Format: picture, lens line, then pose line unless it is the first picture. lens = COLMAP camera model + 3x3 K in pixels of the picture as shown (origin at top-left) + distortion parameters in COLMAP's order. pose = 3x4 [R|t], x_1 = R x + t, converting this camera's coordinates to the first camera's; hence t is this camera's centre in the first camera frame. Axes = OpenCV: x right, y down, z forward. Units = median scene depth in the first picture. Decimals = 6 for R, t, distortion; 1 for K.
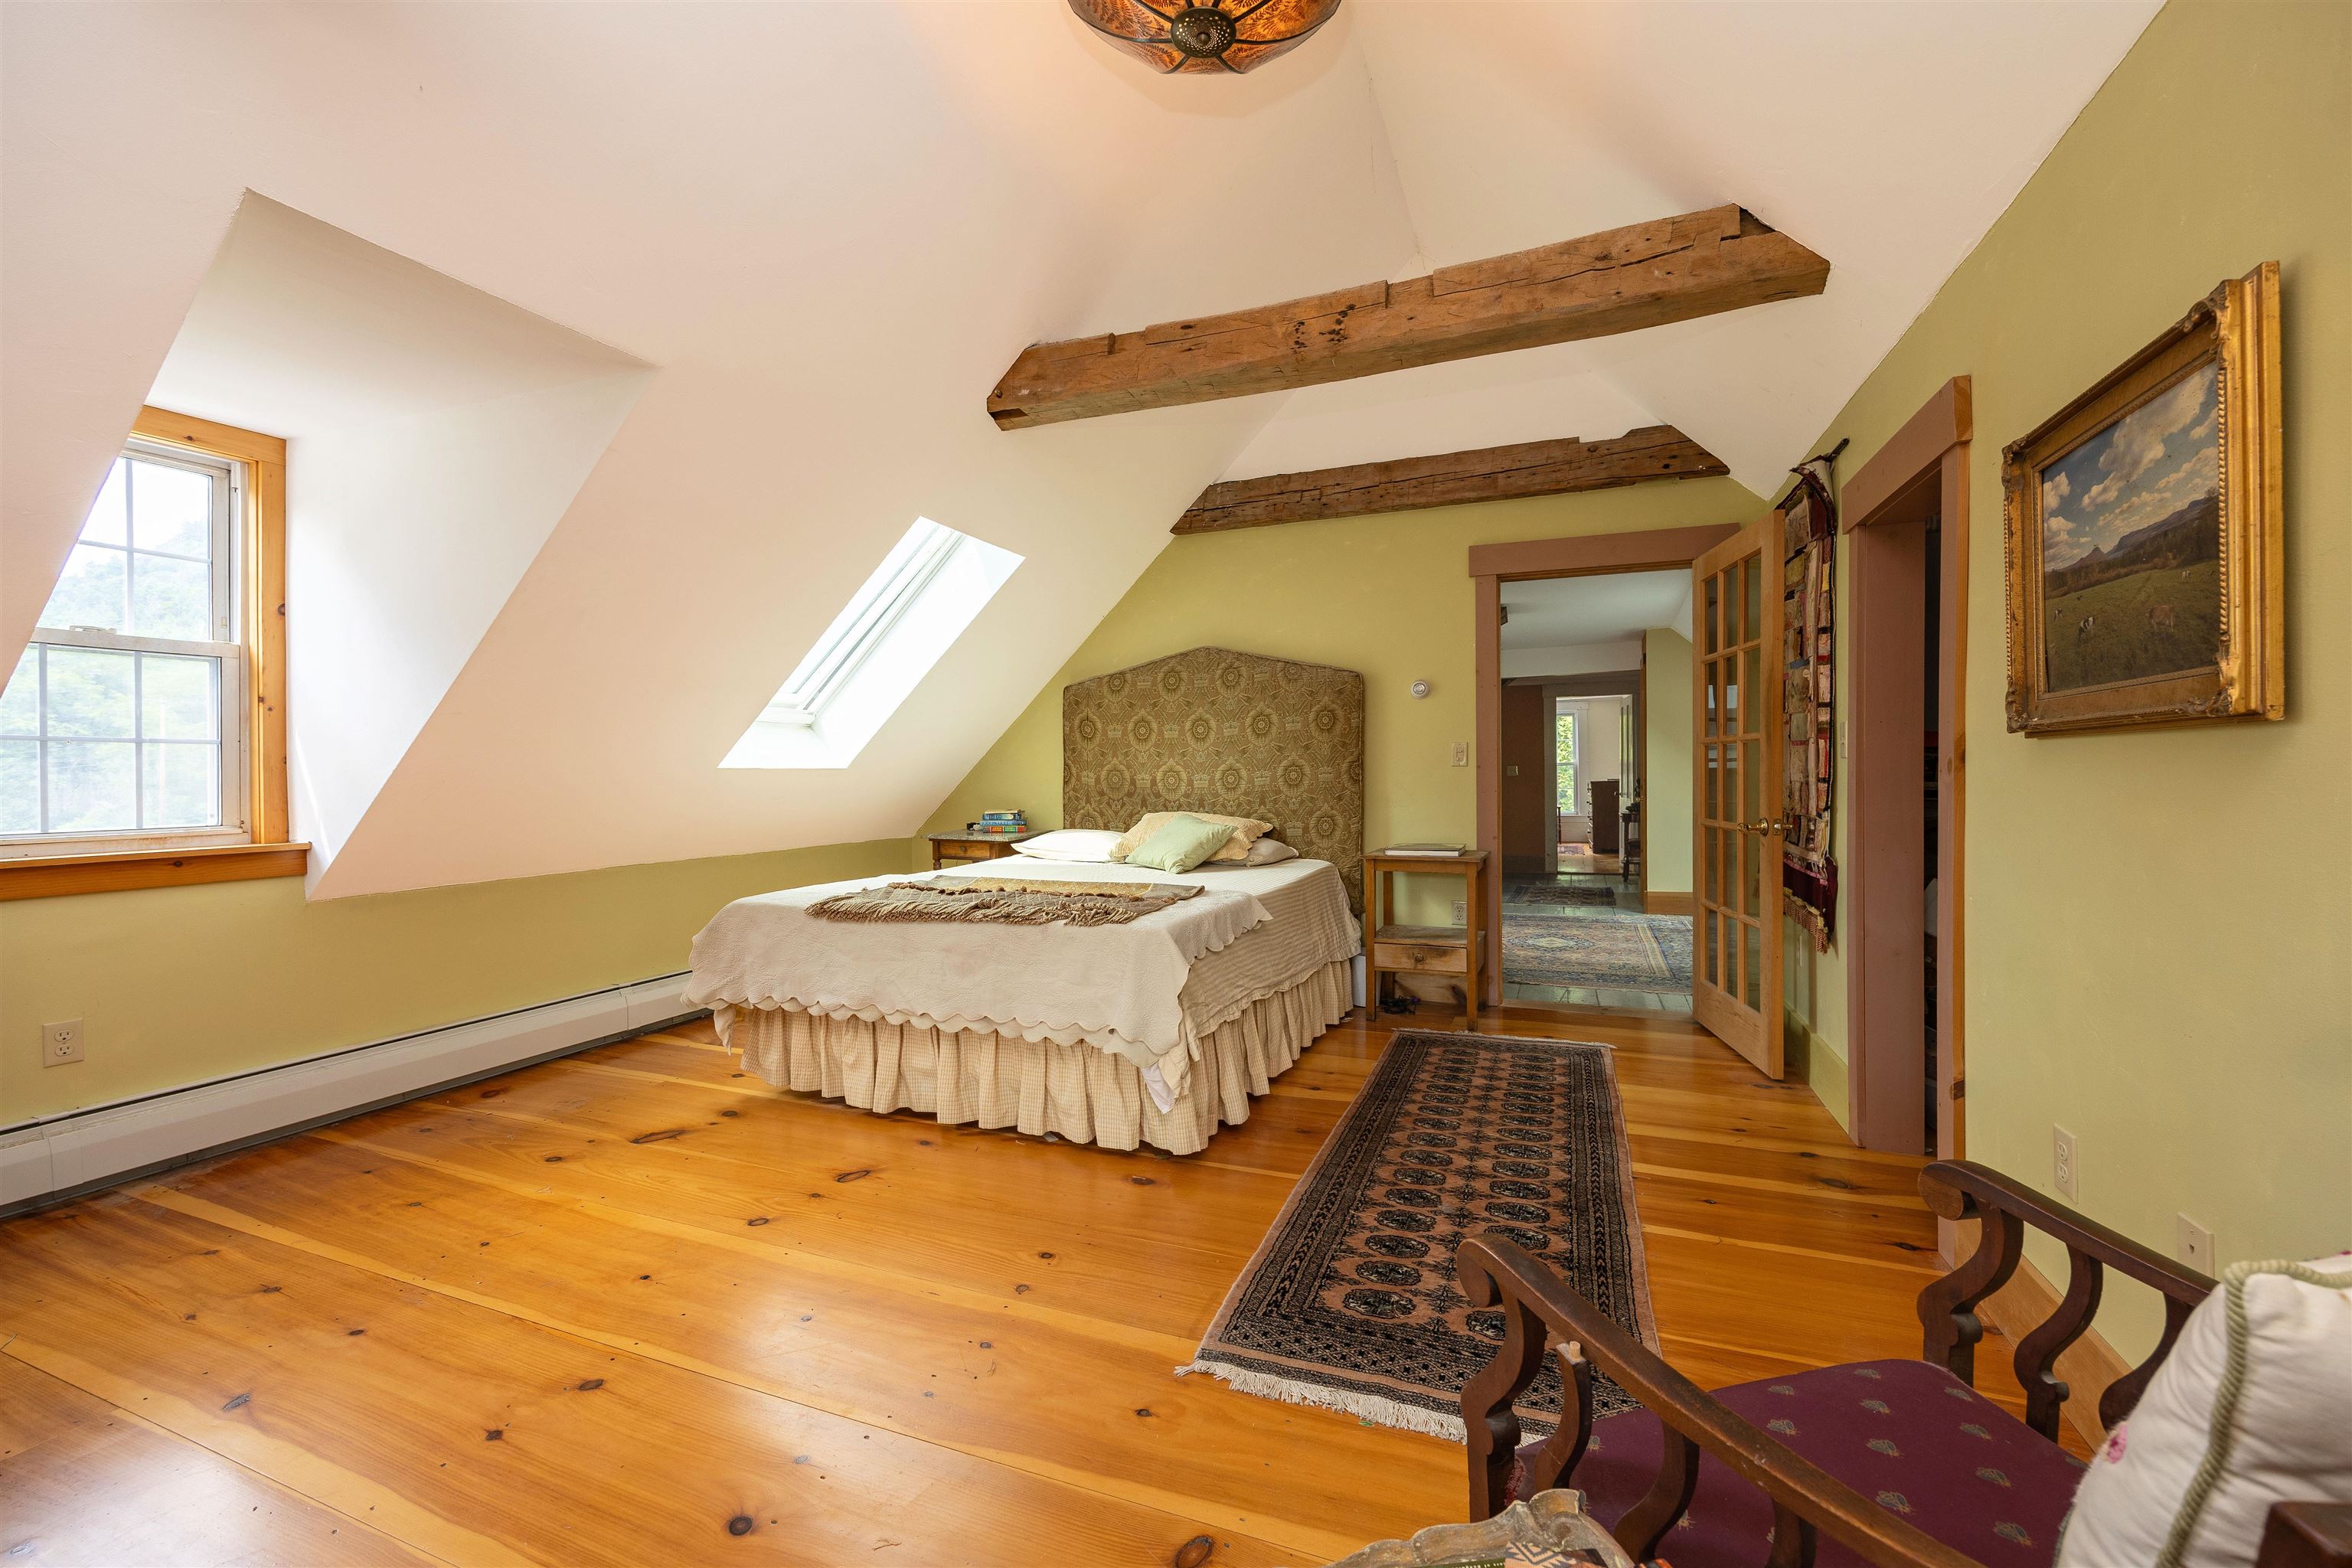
lens RADIAL K [[942.4, 0, 1160.0], [0, 942.4, 769.5], [0, 0, 1]] dist [-0.003523, 0.000052]
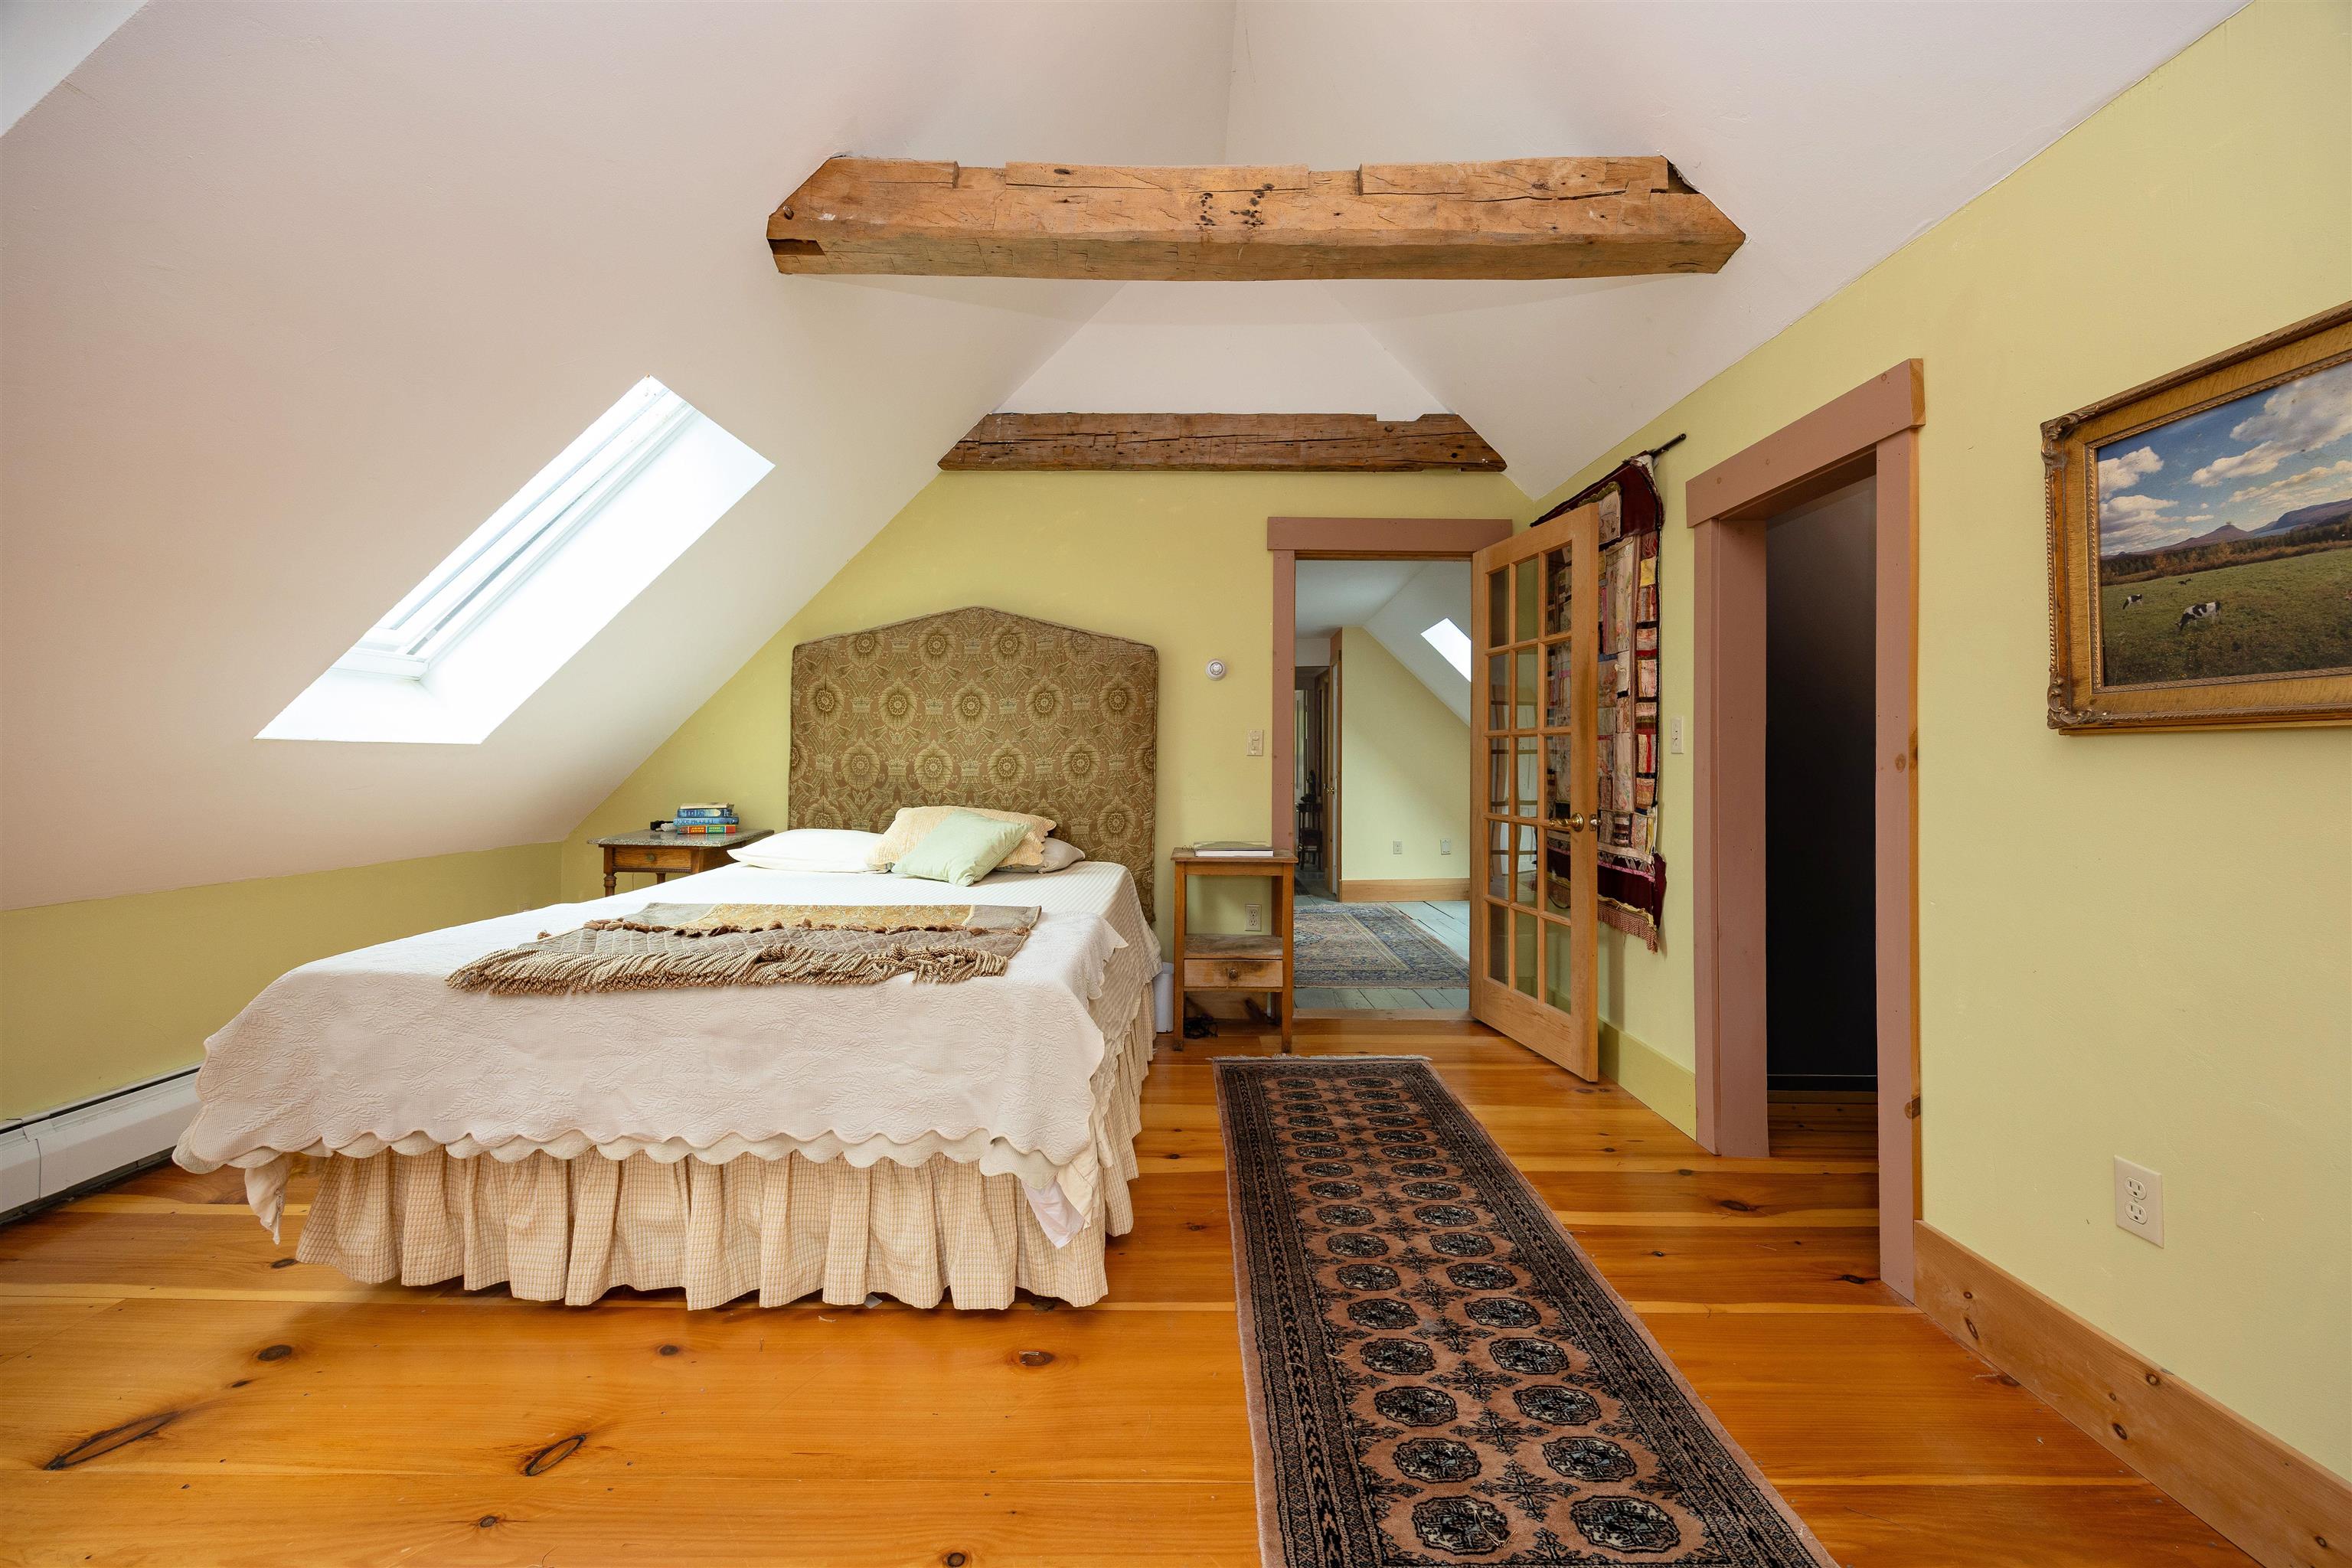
lens RADIAL K [[942.4, 0, 1117.3], [0, 942.4, 729.5], [0, 0, 1]] dist [-0.003523, 0.000052]
pose [[0.941876, 0.025454, 0.334994, -0.170770], [-0.015672, 0.999369, -0.031871, 0.003425], [-0.335594, 0.024768, 0.941681, 0.278362]]
